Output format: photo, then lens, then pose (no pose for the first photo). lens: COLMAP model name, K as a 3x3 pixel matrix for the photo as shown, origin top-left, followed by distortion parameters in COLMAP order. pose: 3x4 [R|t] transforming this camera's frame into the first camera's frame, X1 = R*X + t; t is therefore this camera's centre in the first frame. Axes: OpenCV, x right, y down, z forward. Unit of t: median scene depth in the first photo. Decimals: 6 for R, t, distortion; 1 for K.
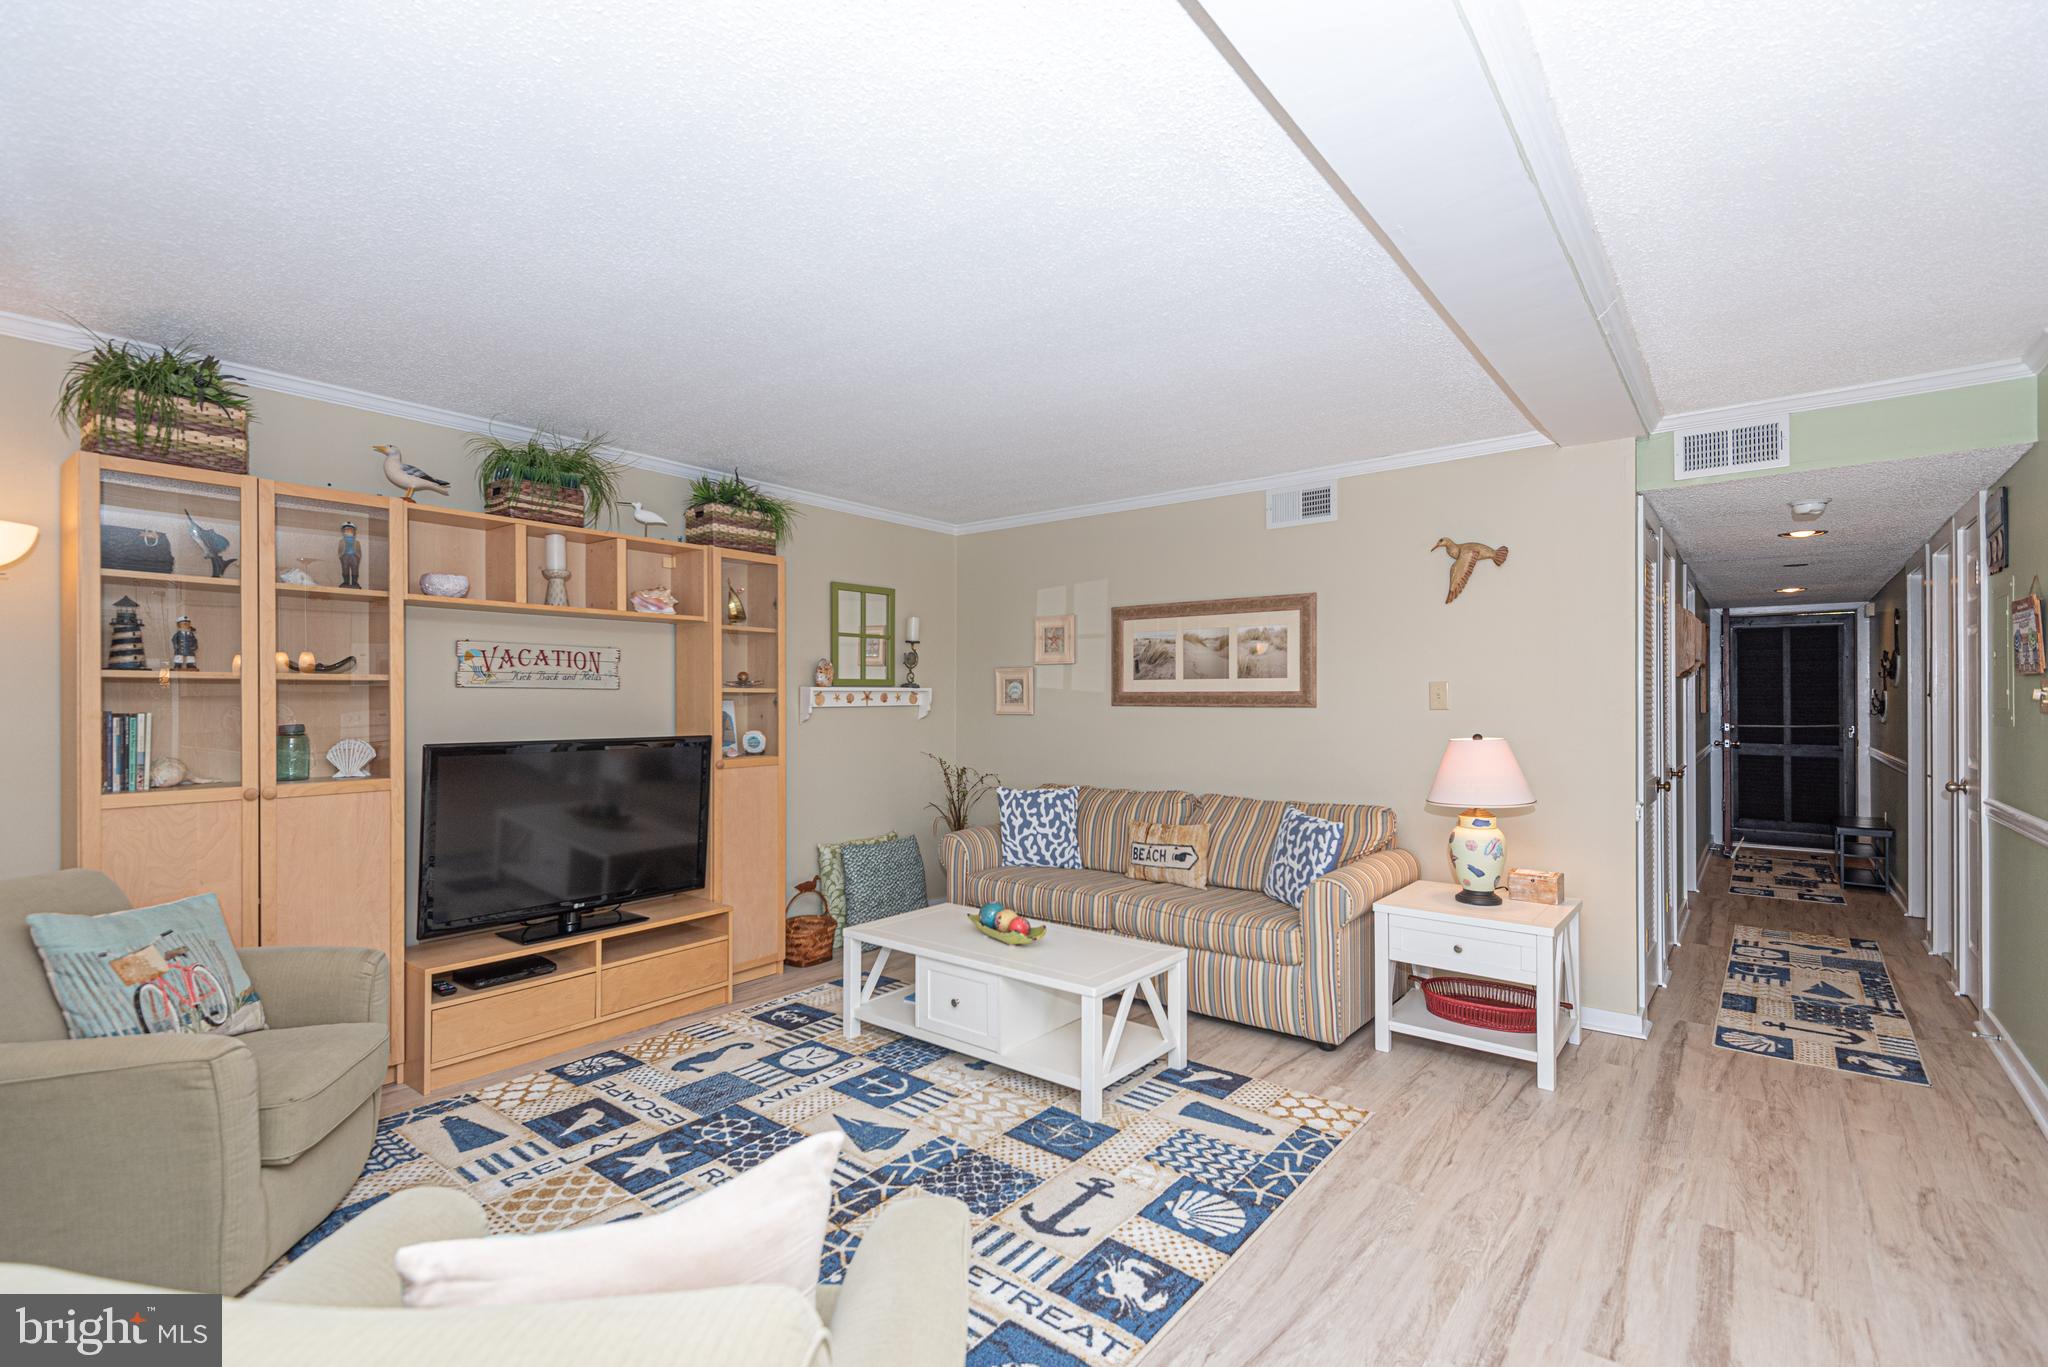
lens RADIAL K [[931.2, 0, 1048.2], [0, 931.2, 696.7], [0, 0, 1]] dist [0.020645, -0.012653]
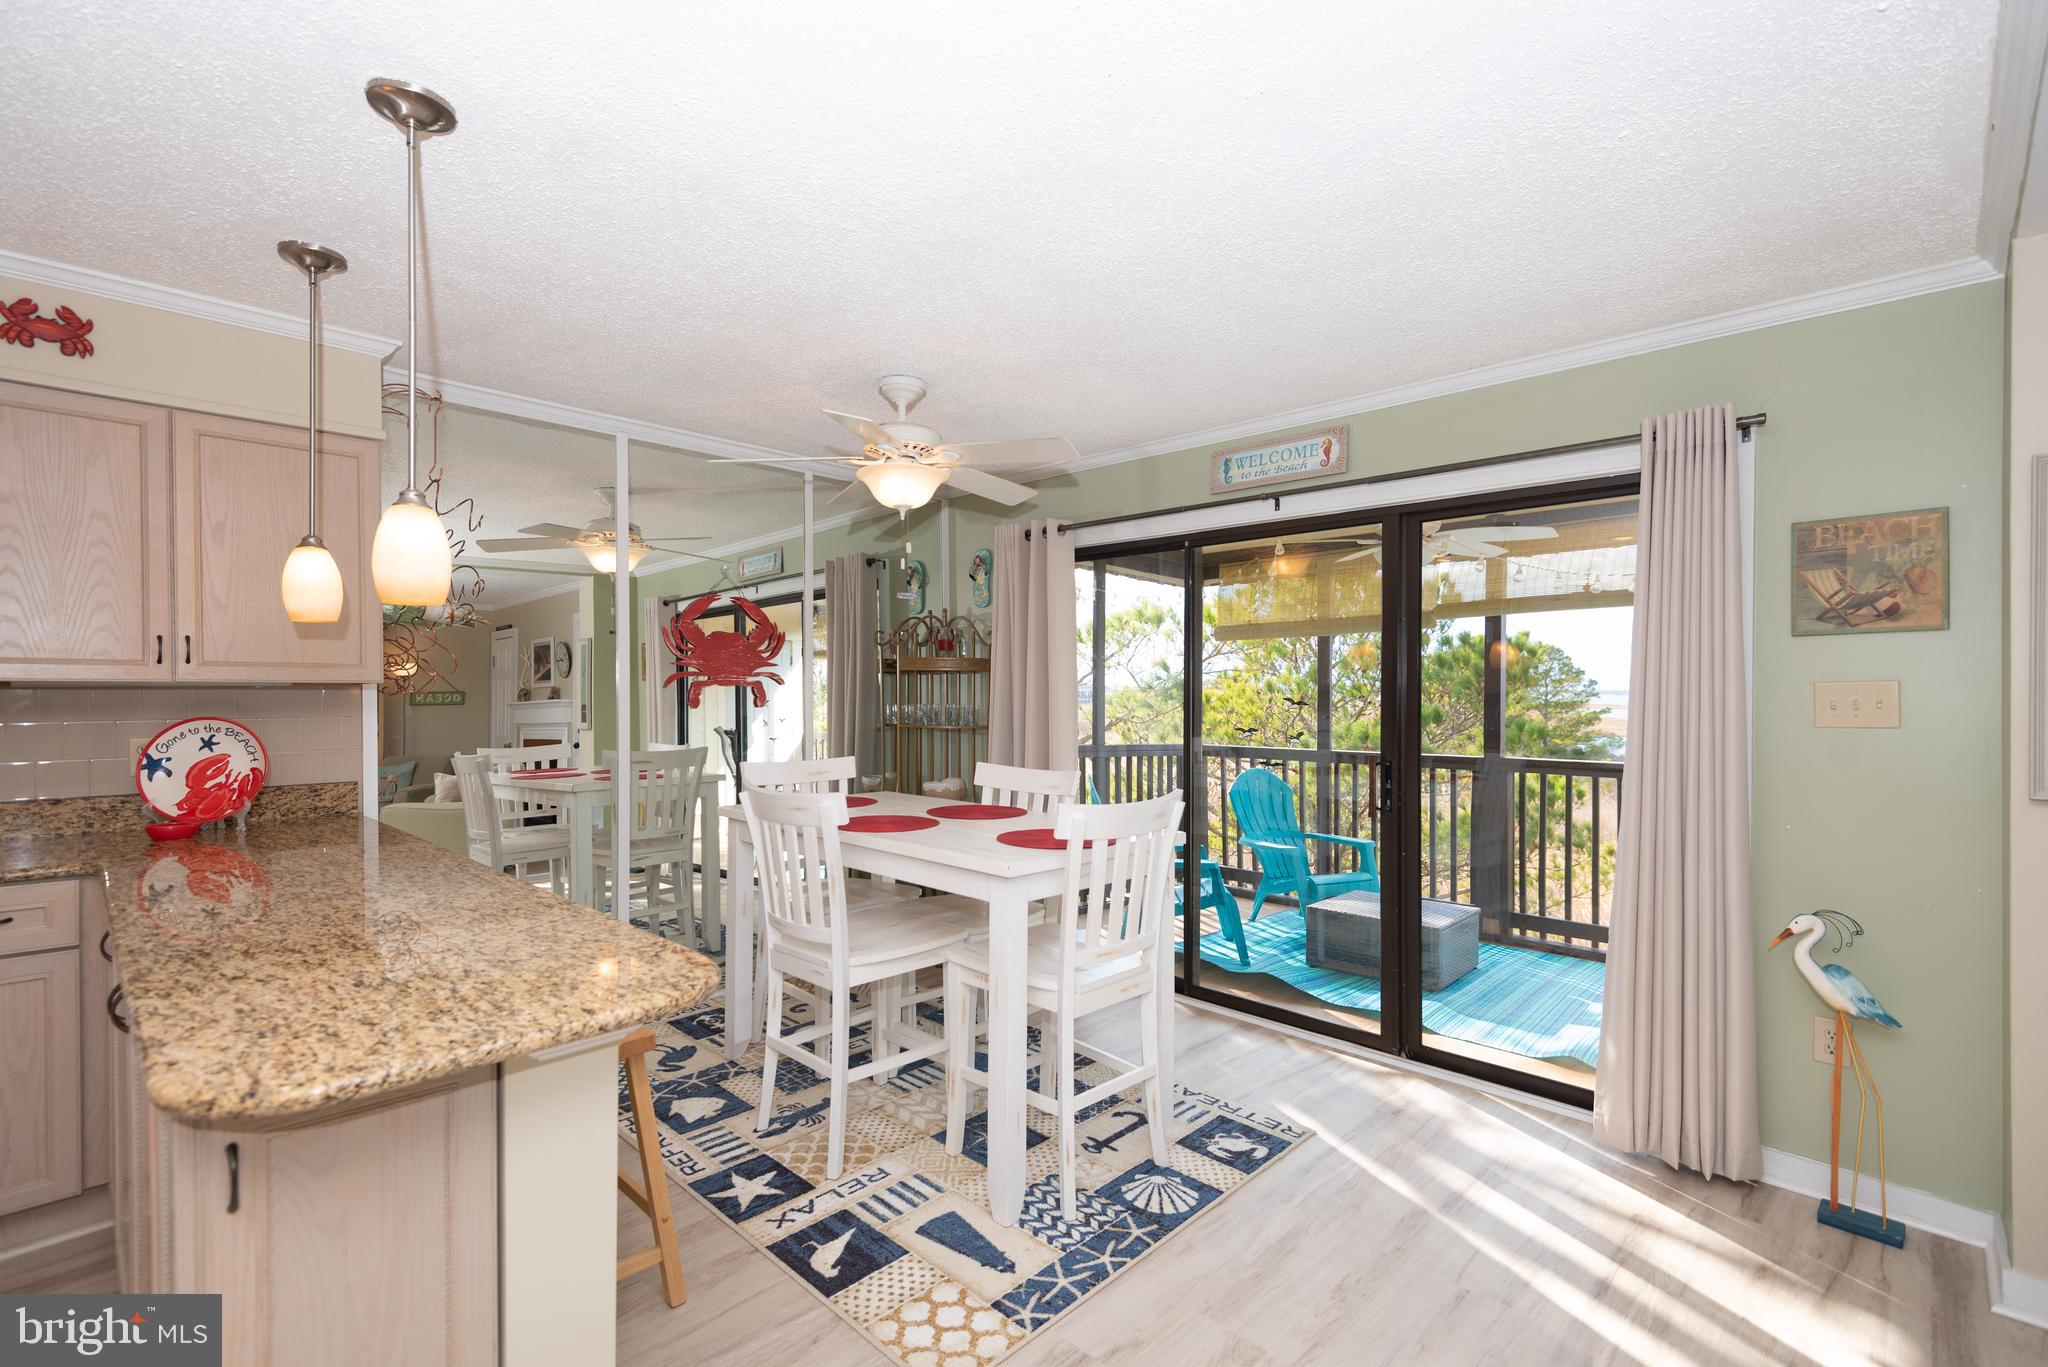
lens RADIAL K [[931.2, 0, 1009.8], [0, 931.2, 707.0], [0, 0, 1]] dist [0.020645, -0.012653]
pose [[-0.990969, -0.004039, 0.134029, -0.696621], [-0.002733, 0.999947, 0.009928, -0.001971], [-0.134062, 0.009472, -0.990928, 1.634035]]
